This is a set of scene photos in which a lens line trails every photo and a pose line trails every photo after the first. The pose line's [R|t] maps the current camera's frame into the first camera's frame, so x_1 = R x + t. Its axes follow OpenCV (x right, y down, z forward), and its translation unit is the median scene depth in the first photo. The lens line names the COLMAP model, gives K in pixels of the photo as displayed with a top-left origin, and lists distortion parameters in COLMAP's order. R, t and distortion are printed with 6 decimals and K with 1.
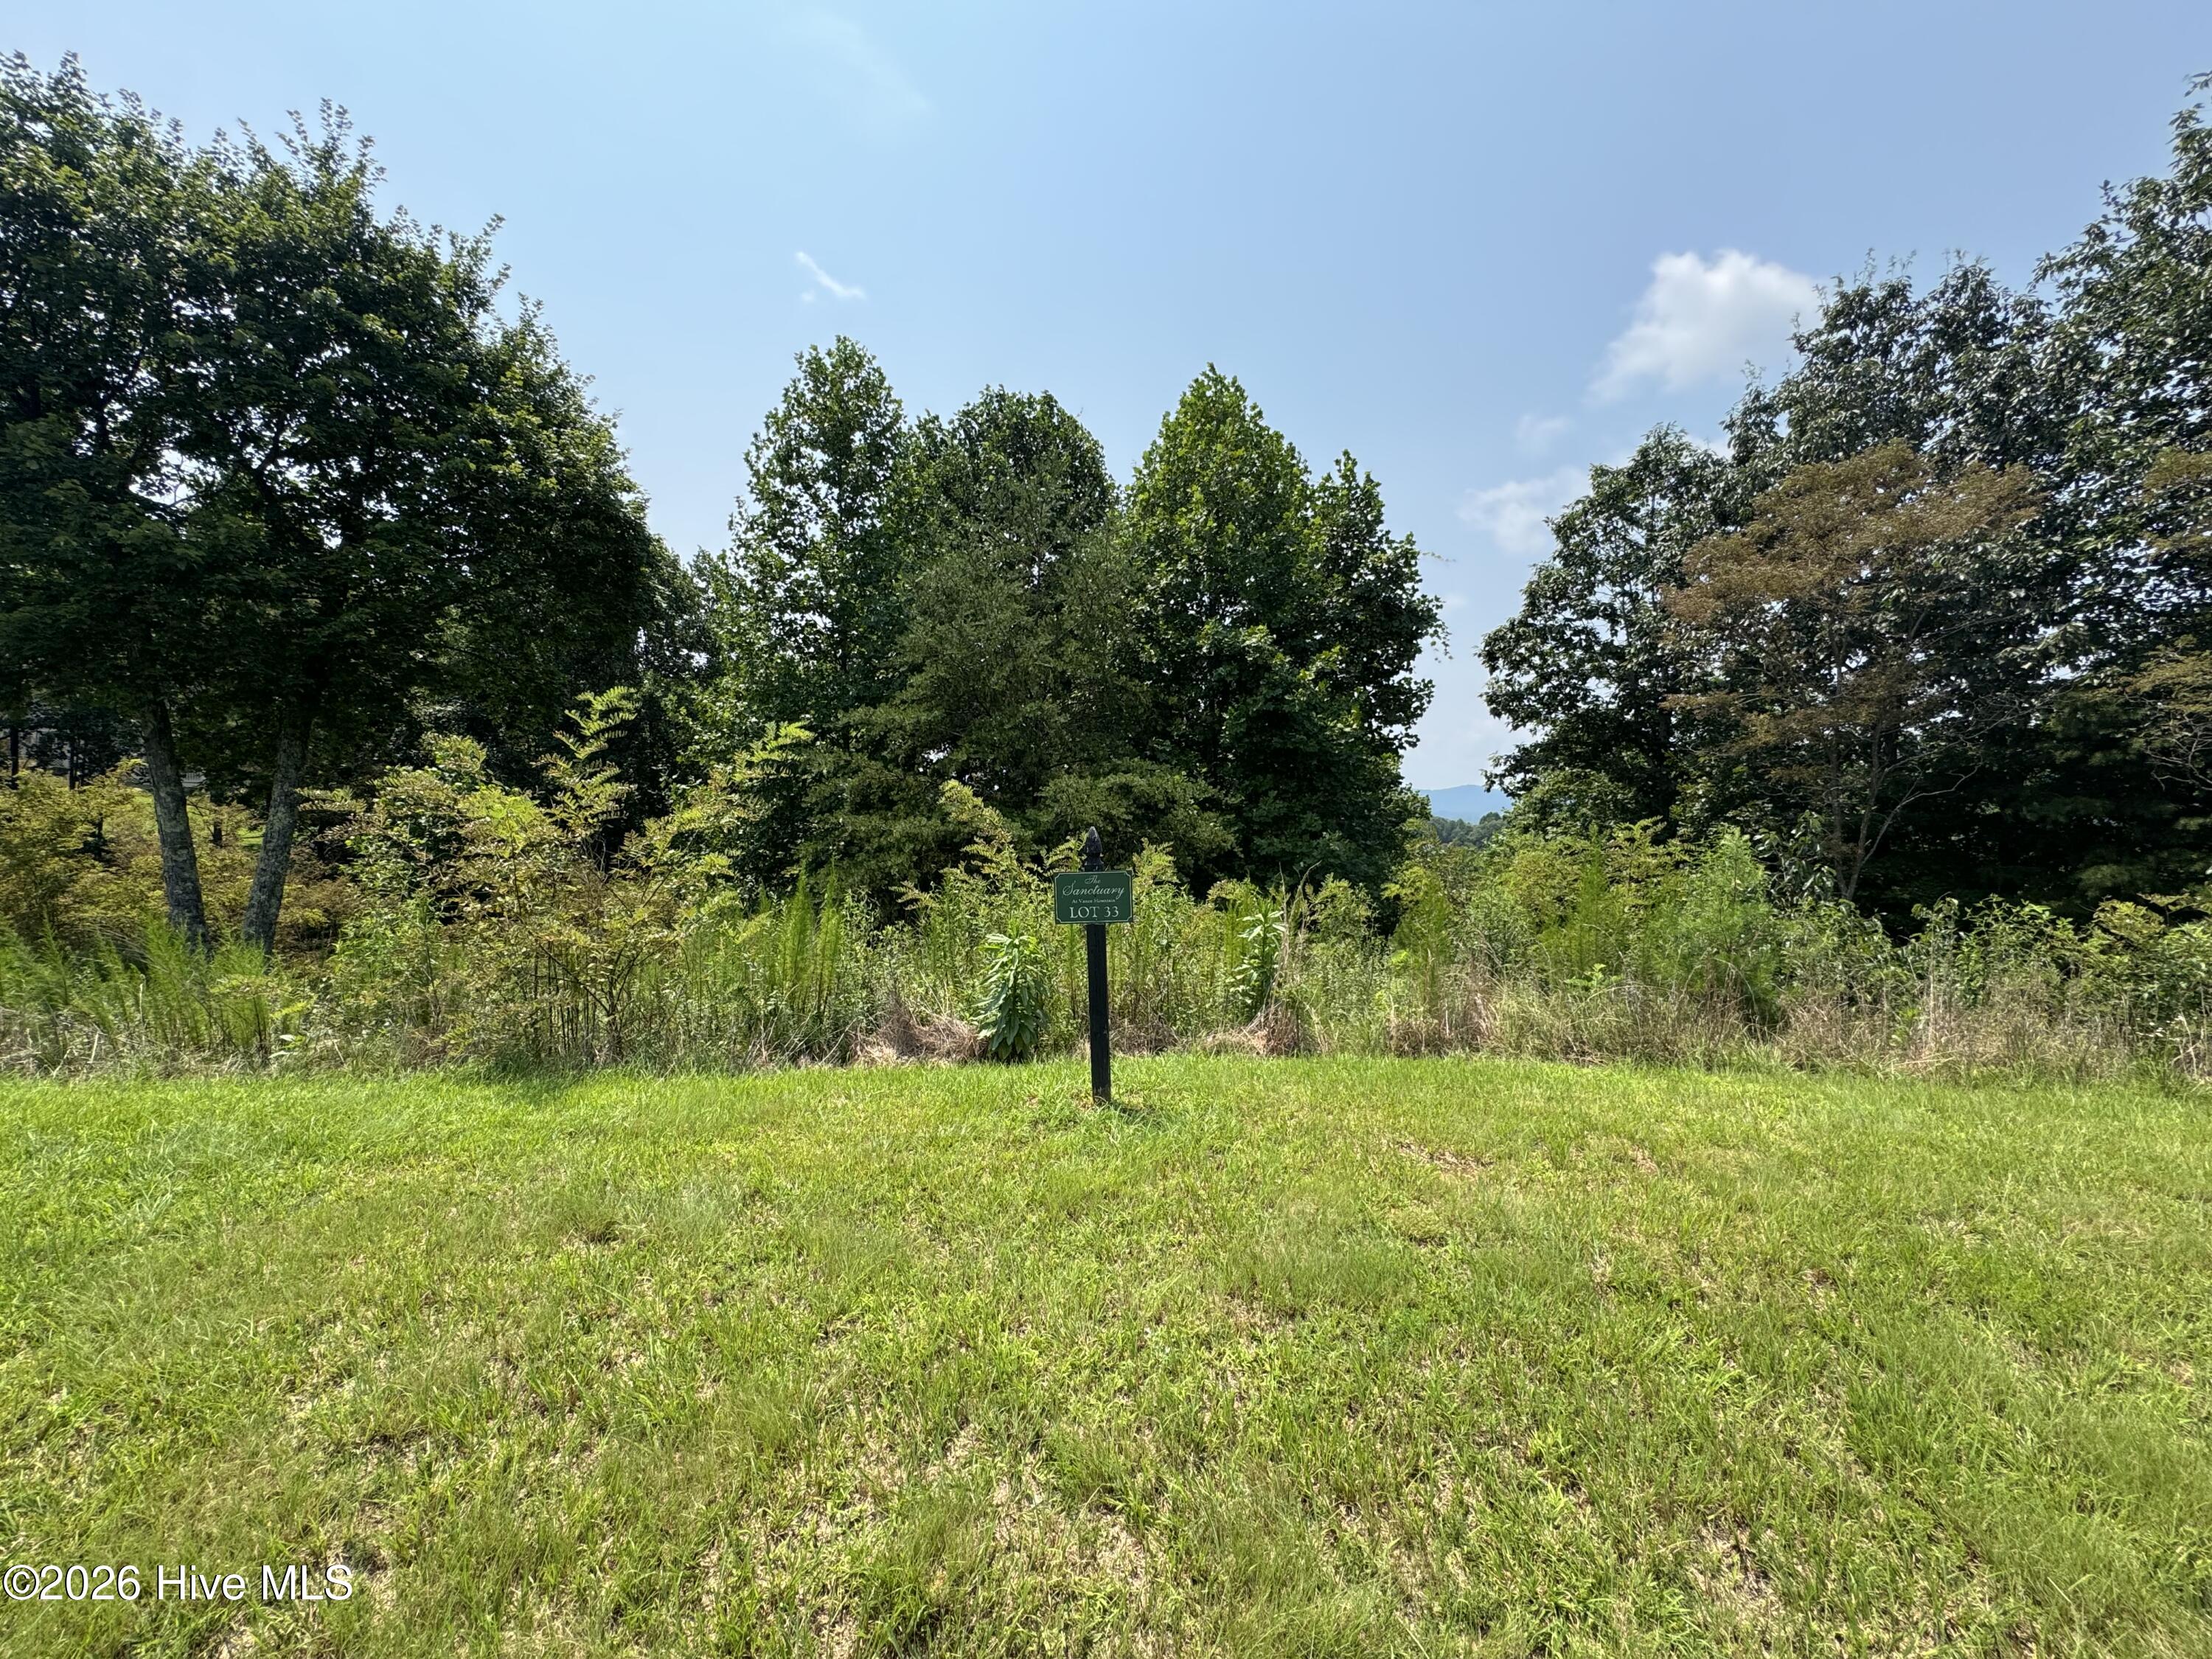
lens RADIAL K [[814.0, 0, 1106.0], [0, 814.0, 829.5], [0, 0, 1]] dist [0.000501, 0.000016]
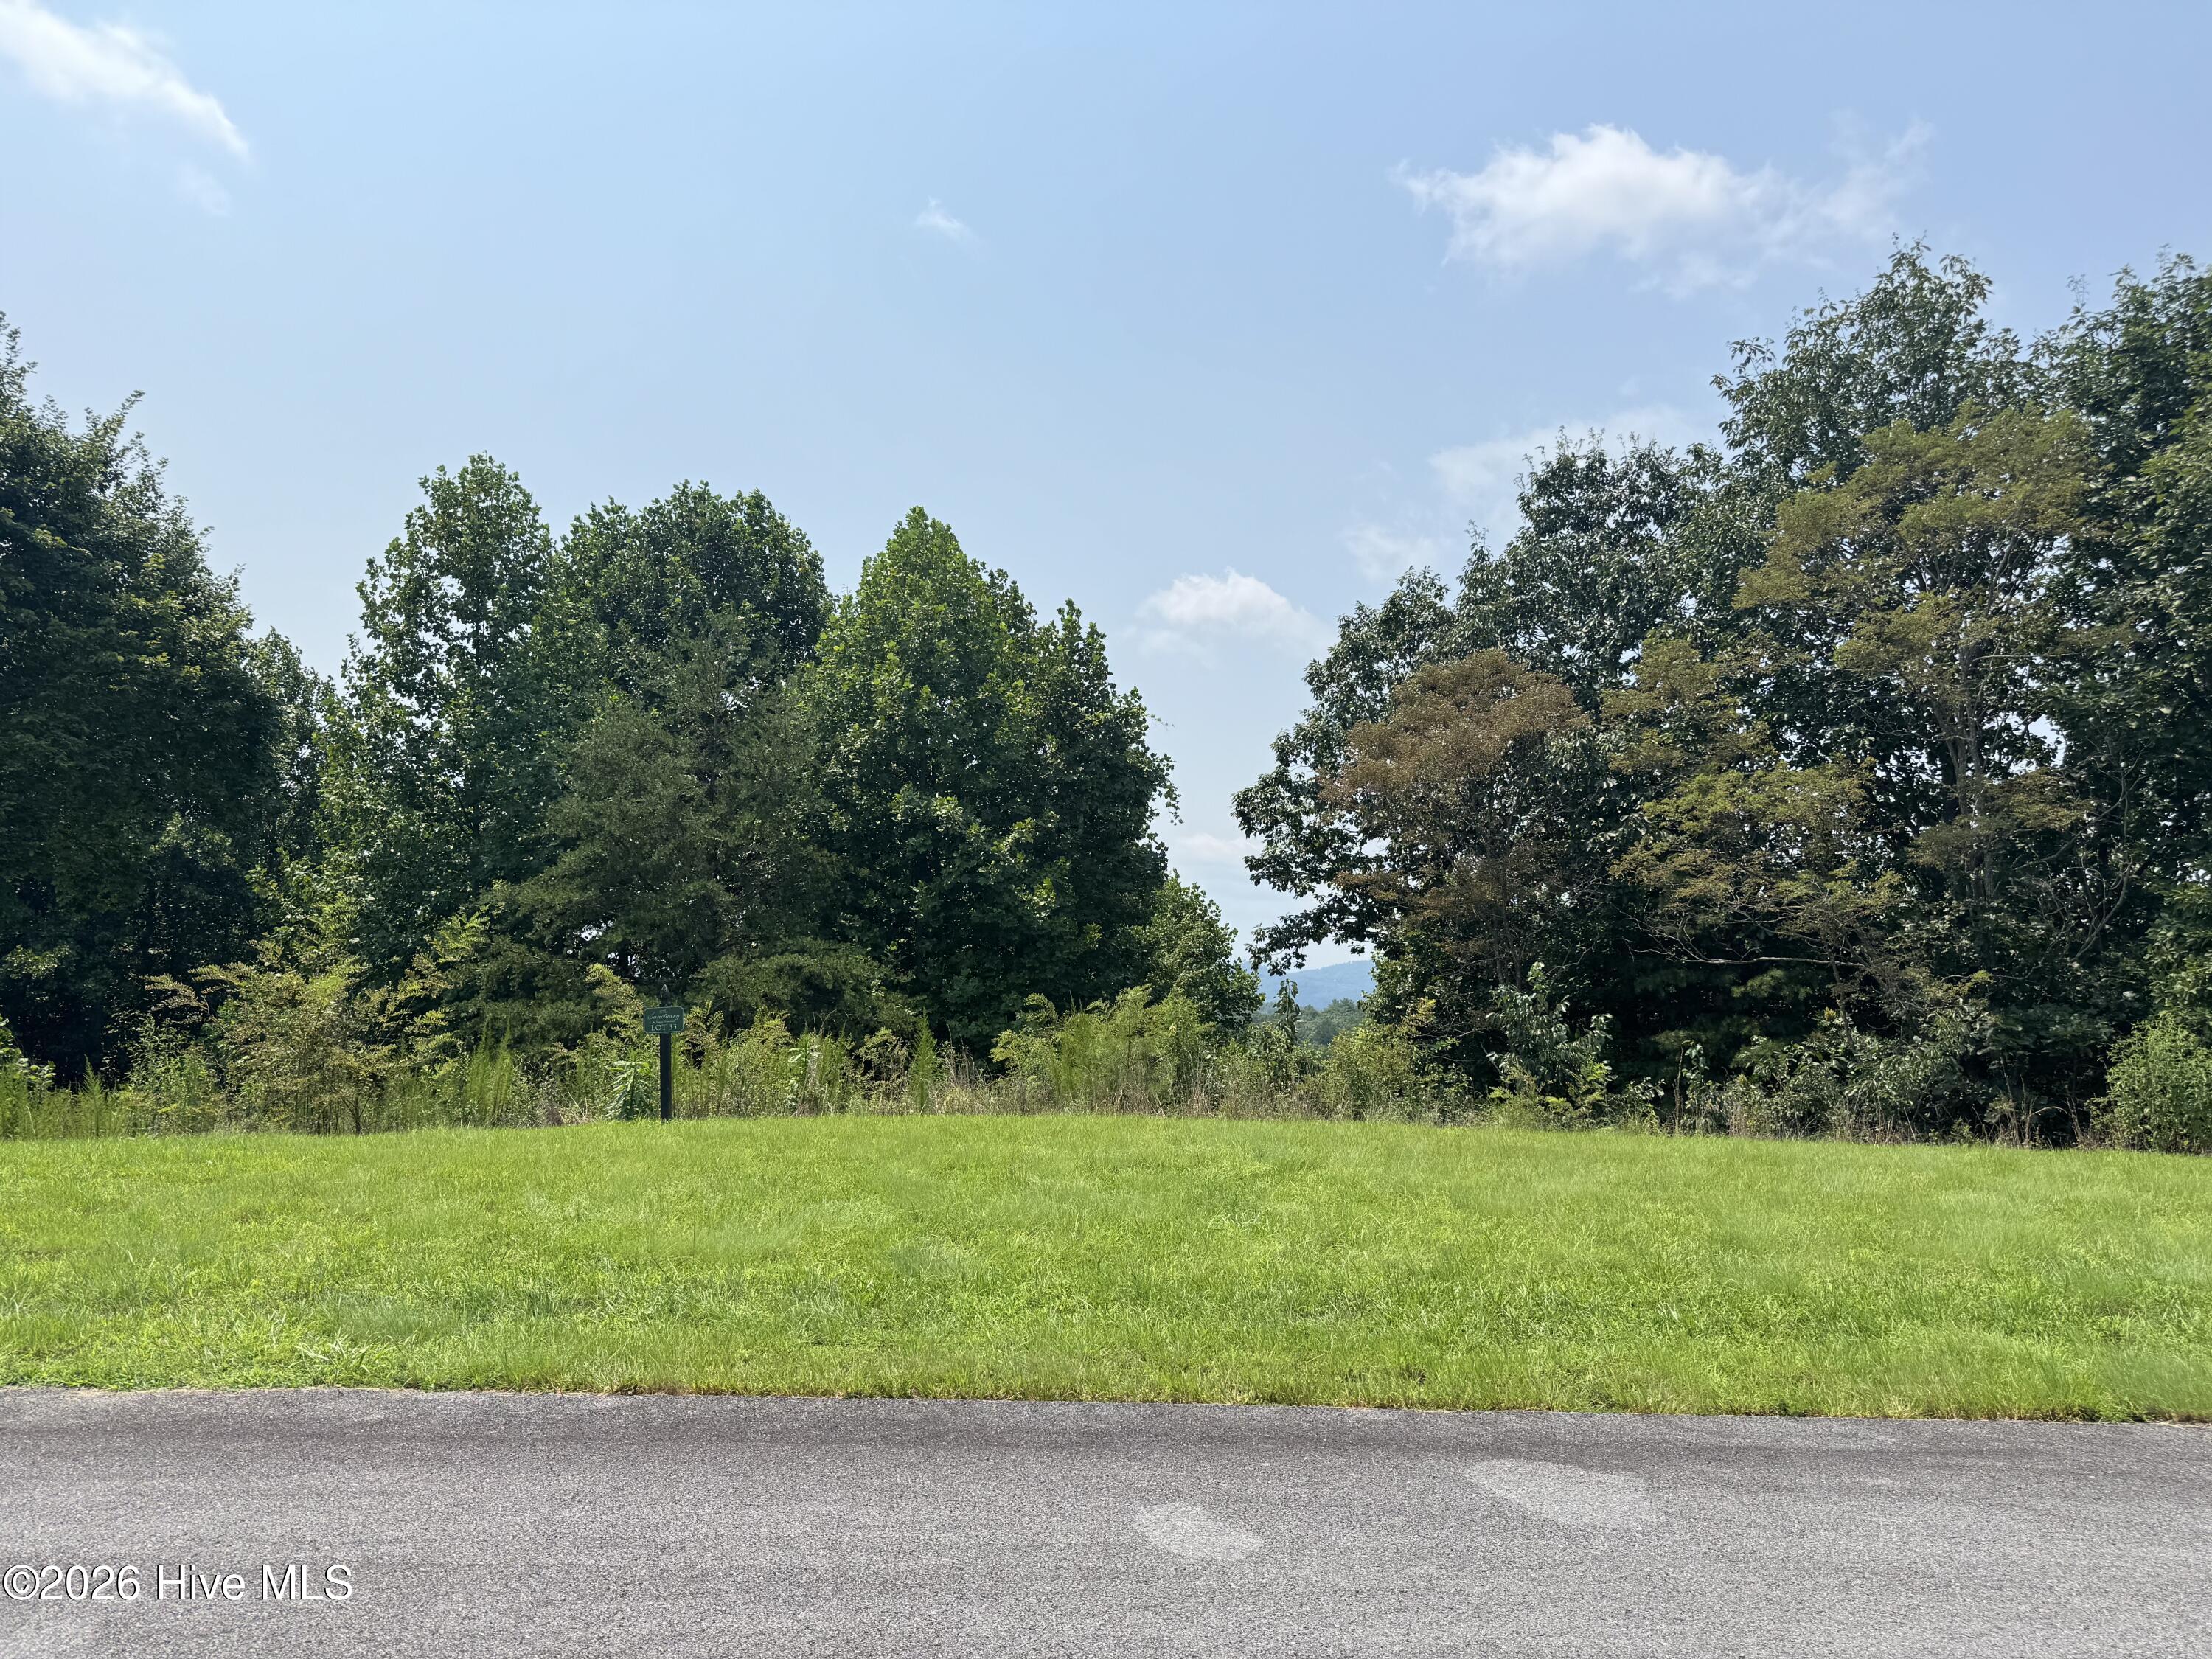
lens RADIAL K [[1278.6, 0, 1106.0], [0, 1278.6, 829.5], [0, 0, 1]] dist [-0.004006, -0.001494]
pose [[0.983193, -0.001593, 0.182560, 0.083688], [0.033126, 0.984920, -0.169810, 0.043700], [-0.179537, 0.173003, 0.968420, -0.423538]]
